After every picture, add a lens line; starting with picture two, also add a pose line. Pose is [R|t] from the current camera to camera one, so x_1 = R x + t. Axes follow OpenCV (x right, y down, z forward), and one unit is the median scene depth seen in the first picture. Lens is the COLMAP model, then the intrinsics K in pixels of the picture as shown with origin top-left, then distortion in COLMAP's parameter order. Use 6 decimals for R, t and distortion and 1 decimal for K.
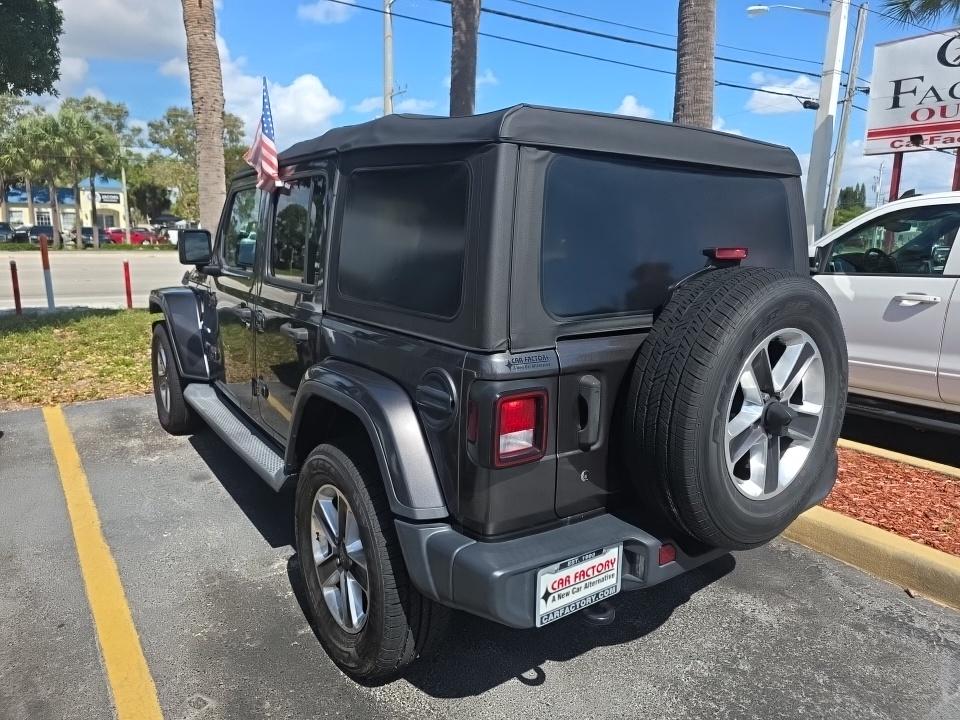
lens RADIAL K [[652.6, 0, 483.7], [0, 652.6, 352.2], [0, 0, 1]] dist [0.039026, -0.036061]
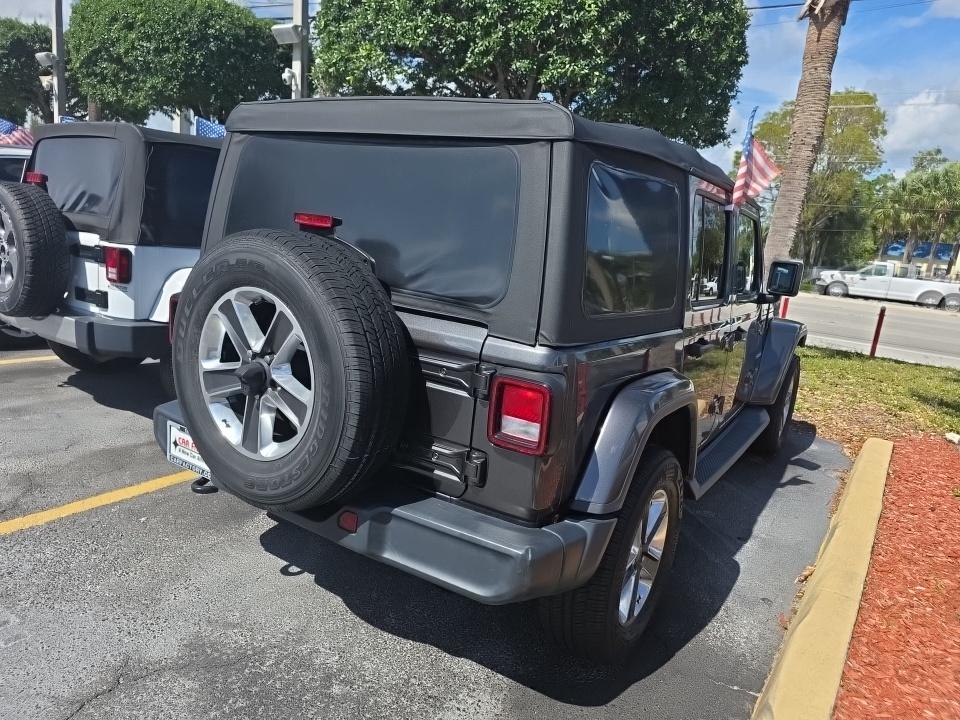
lens RADIAL K [[652.6, 0, 487.0], [0, 652.6, 368.1], [0, 0, 1]] dist [0.039026, -0.036061]
pose [[0.358215, 0.209361, -0.909863, 1.209856], [-0.263238, 0.957644, 0.116718, -0.102890], [0.895761, 0.197700, 0.398154, 0.747712]]
